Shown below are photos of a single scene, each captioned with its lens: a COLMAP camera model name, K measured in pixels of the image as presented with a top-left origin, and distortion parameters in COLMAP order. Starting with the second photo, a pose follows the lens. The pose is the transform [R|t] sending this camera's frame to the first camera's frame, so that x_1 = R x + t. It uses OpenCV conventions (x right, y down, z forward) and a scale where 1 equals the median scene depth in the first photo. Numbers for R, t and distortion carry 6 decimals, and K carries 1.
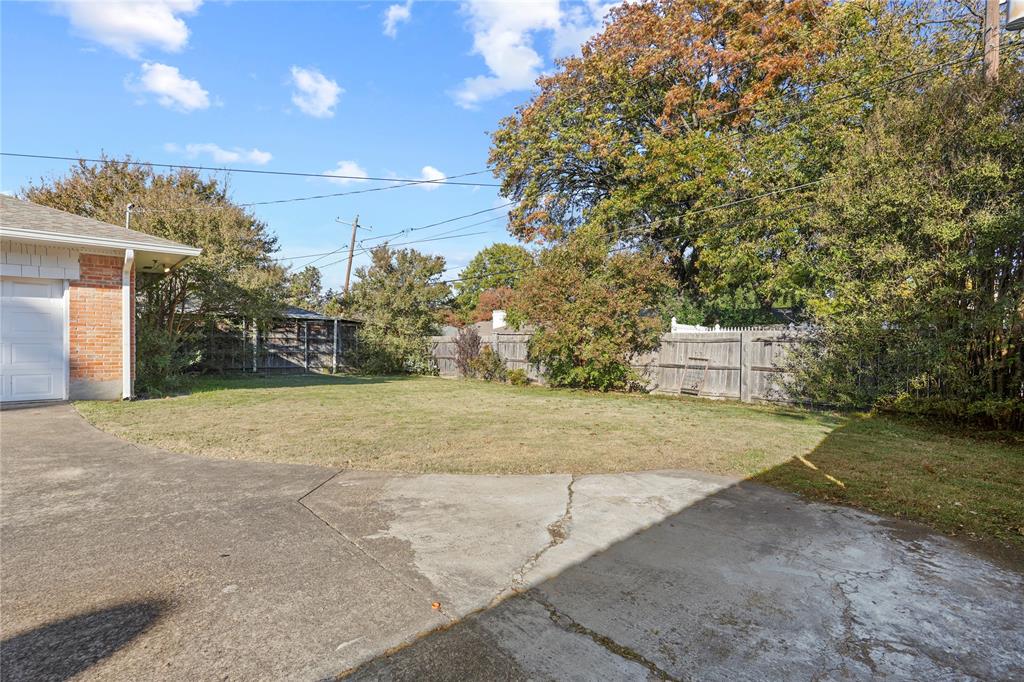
lens RADIAL K [[469.8, 0, 510.7], [0, 469.8, 340.9], [0, 0, 1]] dist [-0.010157, 0.001651]
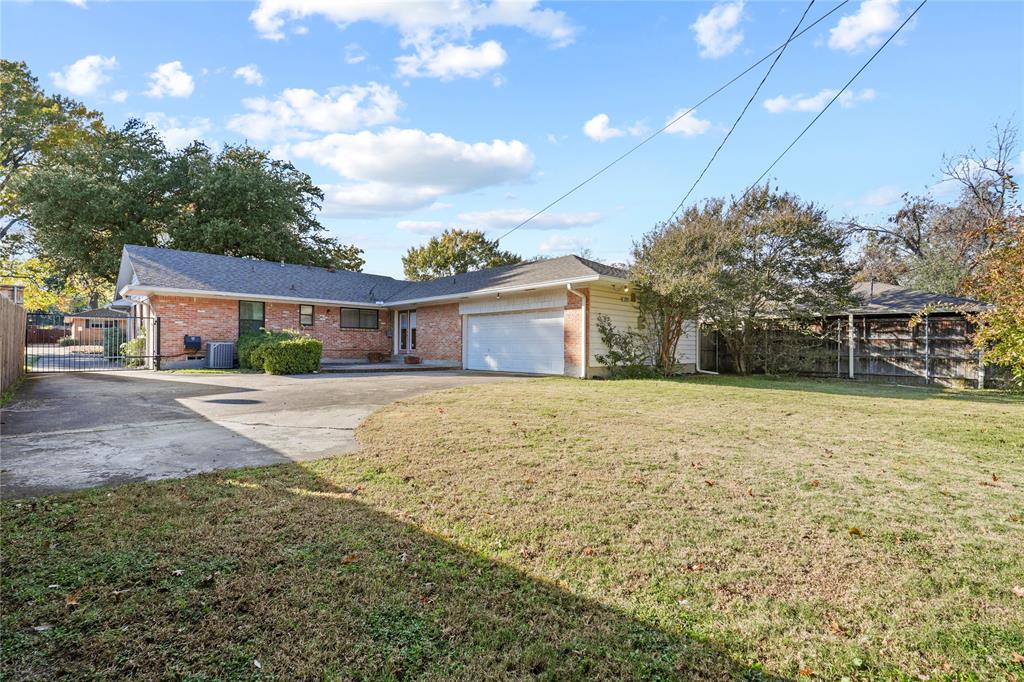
lens RADIAL K [[469.8, 0, 510.7], [0, 469.8, 342.9], [0, 0, 1]] dist [-0.010157, 0.001651]
pose [[0.035331, -0.008386, -0.999340, 0.319114], [-0.002024, 0.999962, -0.008463, 0.008327], [0.999374, 0.002321, 0.035312, 0.299461]]
